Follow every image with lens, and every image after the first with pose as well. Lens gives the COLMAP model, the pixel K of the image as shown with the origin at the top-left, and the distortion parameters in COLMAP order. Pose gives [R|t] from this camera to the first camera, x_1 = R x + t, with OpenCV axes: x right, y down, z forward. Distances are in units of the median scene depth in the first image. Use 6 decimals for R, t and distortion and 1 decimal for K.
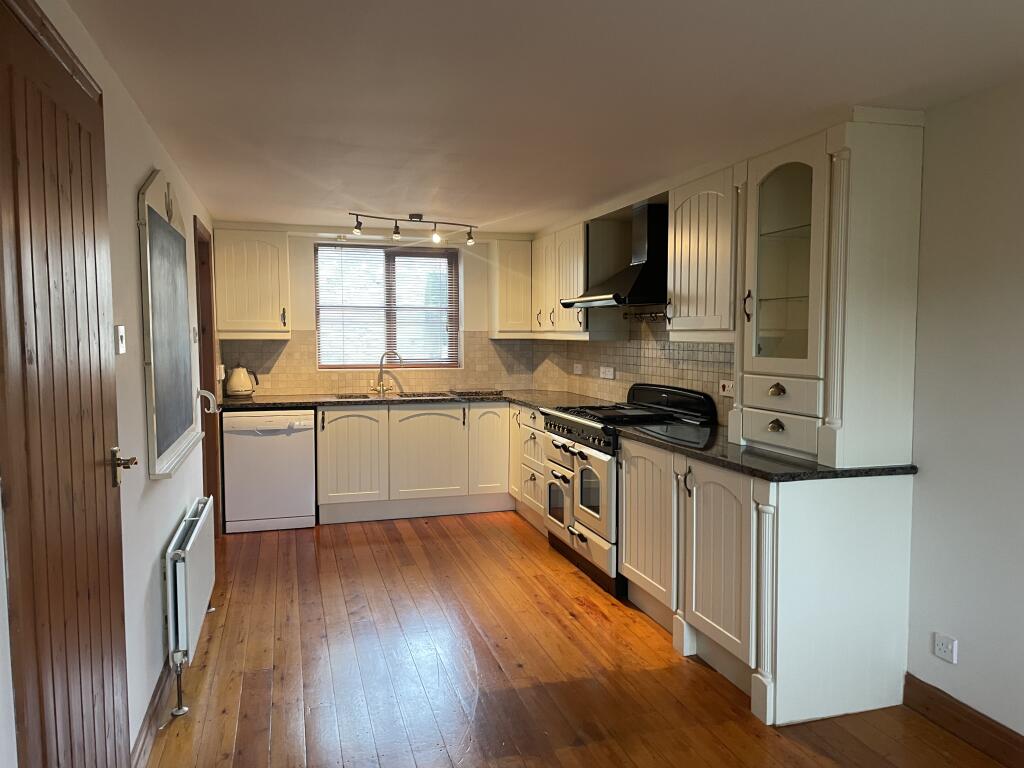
lens RADIAL K [[759.6, 0, 504.3], [0, 759.6, 379.1], [0, 0, 1]] dist [0.099132, -0.121860]
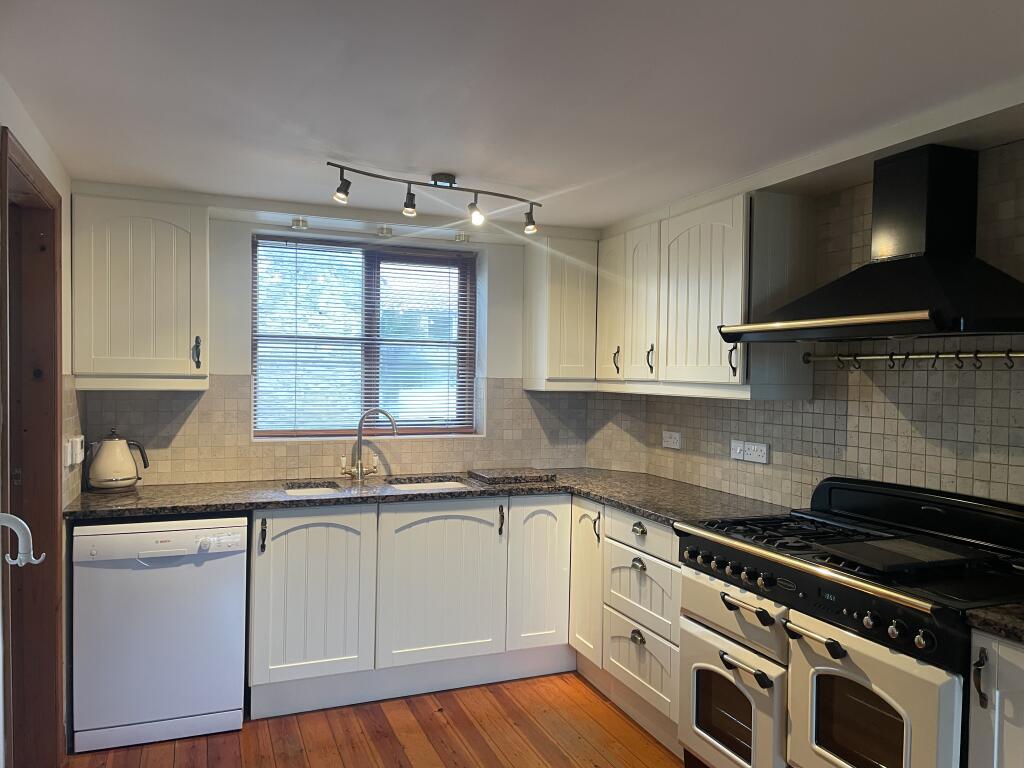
lens RADIAL K [[759.6, 0, 504.3], [0, 759.6, 379.1], [0, 0, 1]] dist [0.099132, -0.121860]
pose [[0.994826, 0.011974, 0.100888, -0.113675], [-0.006447, 0.998469, -0.054932, -0.029685], [-0.101391, 0.053997, 0.993380, 0.394158]]
